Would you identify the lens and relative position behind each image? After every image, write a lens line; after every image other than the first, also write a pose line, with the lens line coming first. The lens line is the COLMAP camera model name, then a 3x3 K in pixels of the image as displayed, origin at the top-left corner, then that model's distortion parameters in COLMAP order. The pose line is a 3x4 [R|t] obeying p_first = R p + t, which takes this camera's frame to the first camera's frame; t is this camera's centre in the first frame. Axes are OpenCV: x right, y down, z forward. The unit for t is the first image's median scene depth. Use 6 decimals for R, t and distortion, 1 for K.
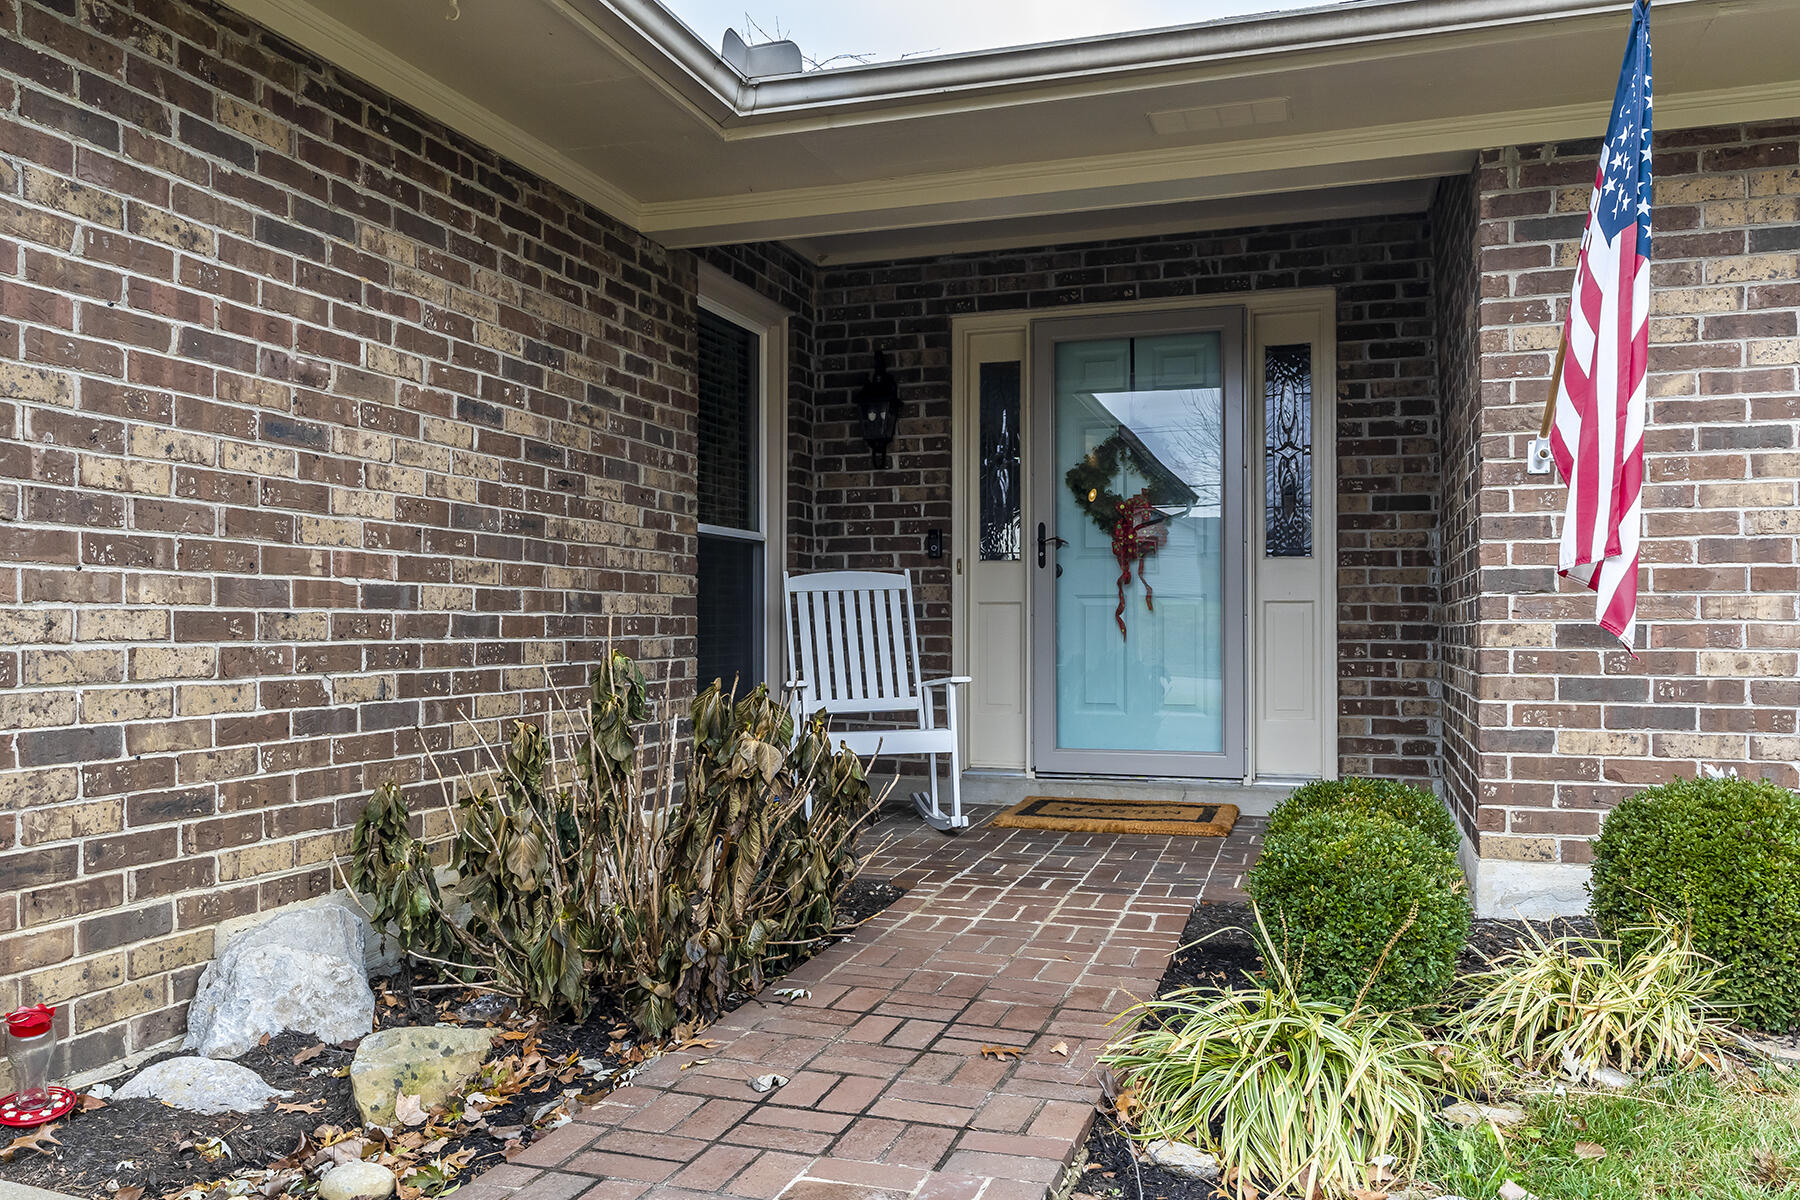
lens RADIAL K [[1403.3, 0, 900.0], [0, 1403.3, 600.0], [0, 0, 1]] dist [0.040082, -0.000564]
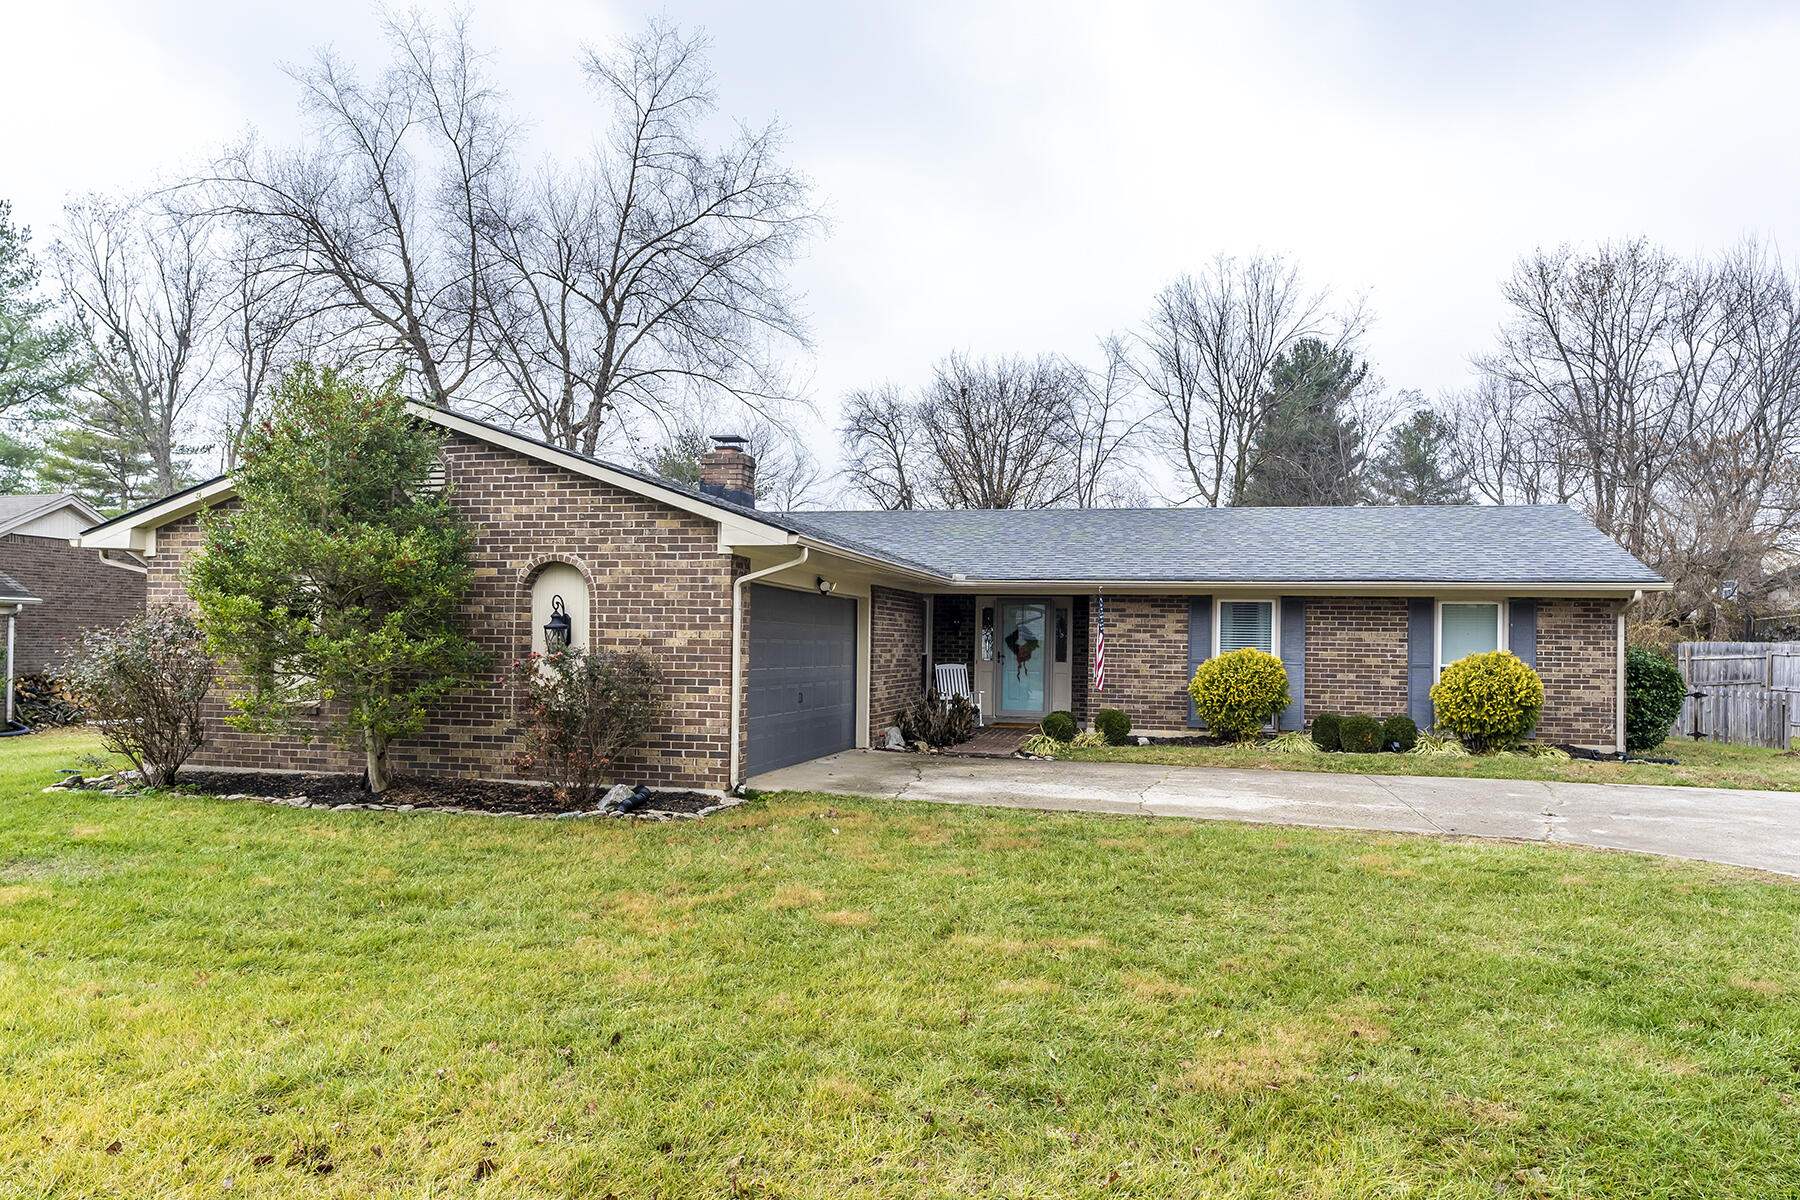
lens RADIAL K [[1207.8, 0, 900.0], [0, 1207.8, 600.0], [0, 0, 1]] dist [-0.003299, -0.002202]
pose [[0.996592, 0.021338, 0.079687, -0.592116], [-0.020315, 0.999701, -0.013626, -0.195995], [-0.079954, 0.011961, 0.996727, -3.098937]]
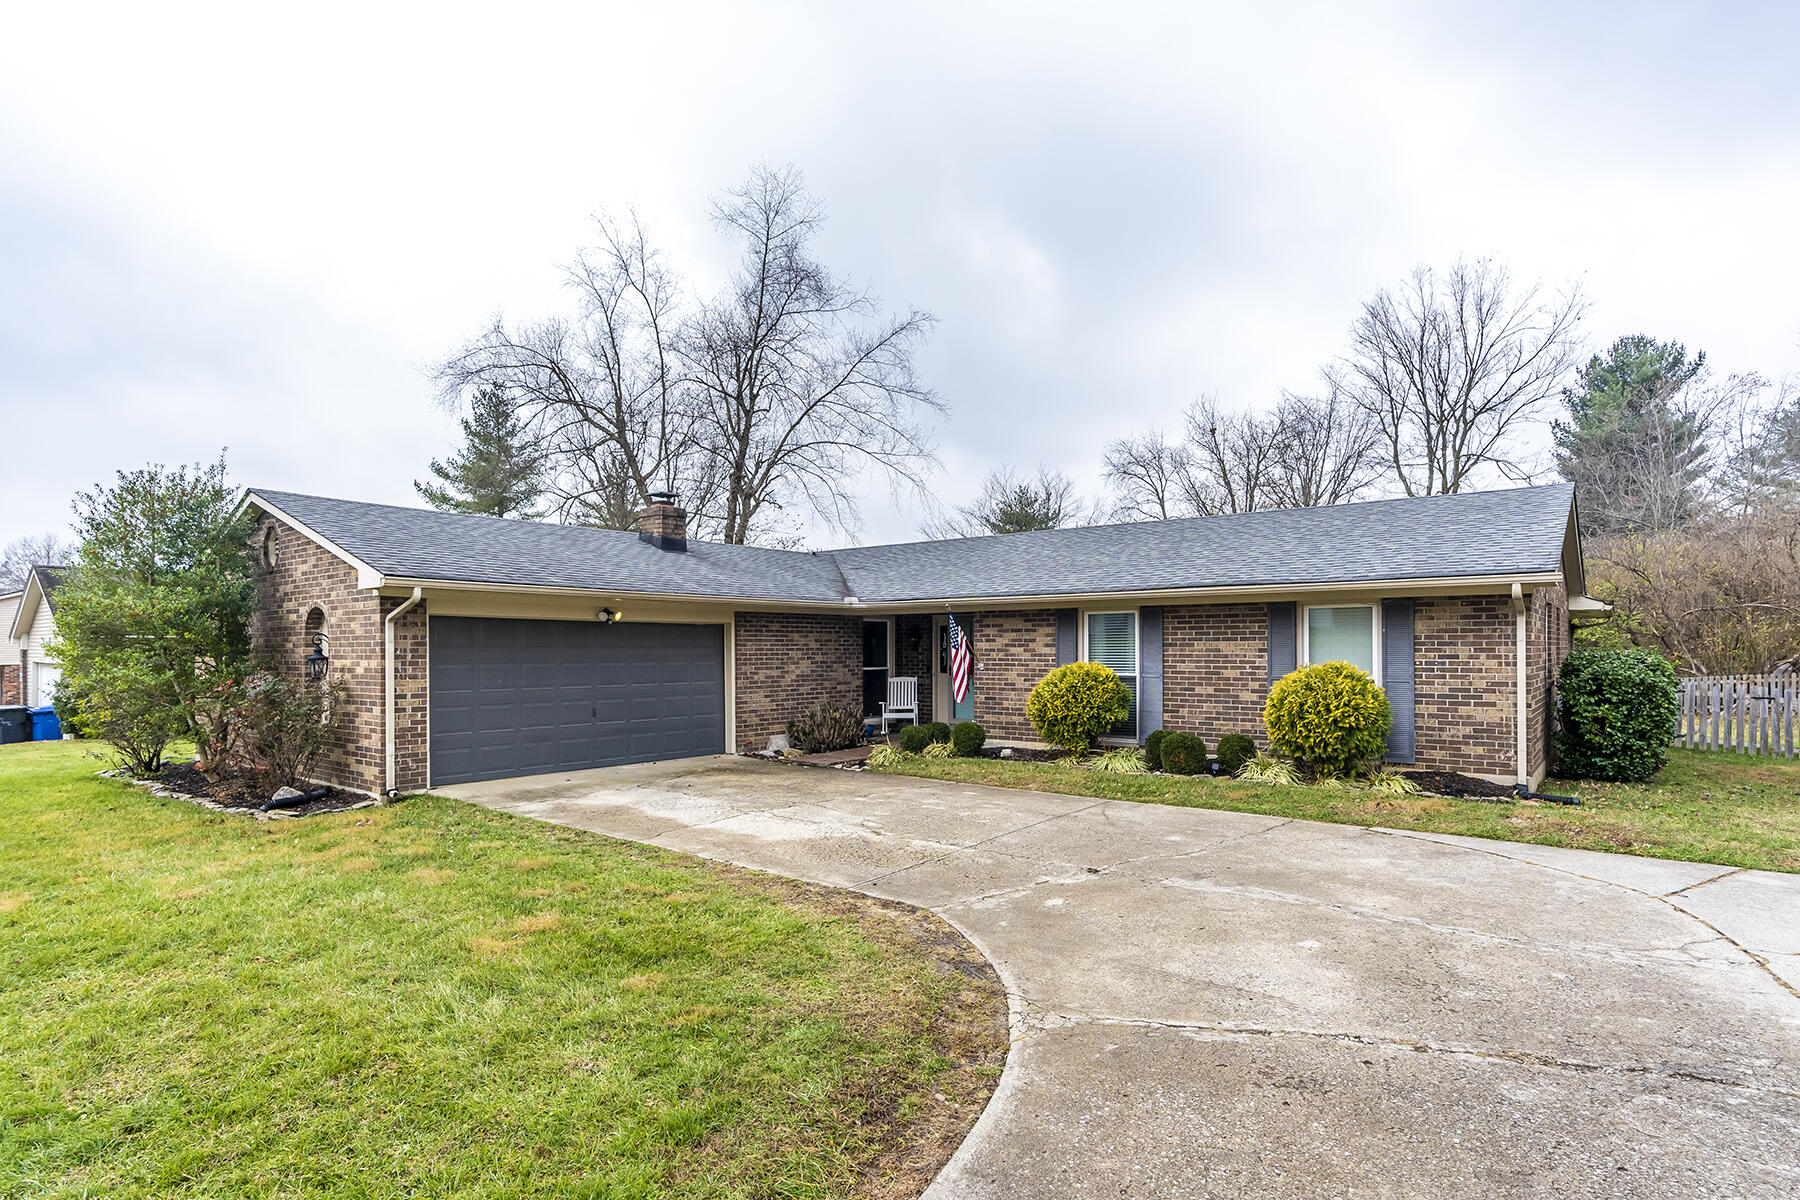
lens RADIAL K [[925.3, 0, 898.0], [0, 925.3, 622.8], [0, 0, 1]] dist [-0.014525, 0.000379]
pose [[0.936344, -0.010690, -0.350921, 1.264570], [0.008927, 0.999938, -0.006642, -0.223340], [0.350971, 0.003086, 0.936381, -2.257584]]
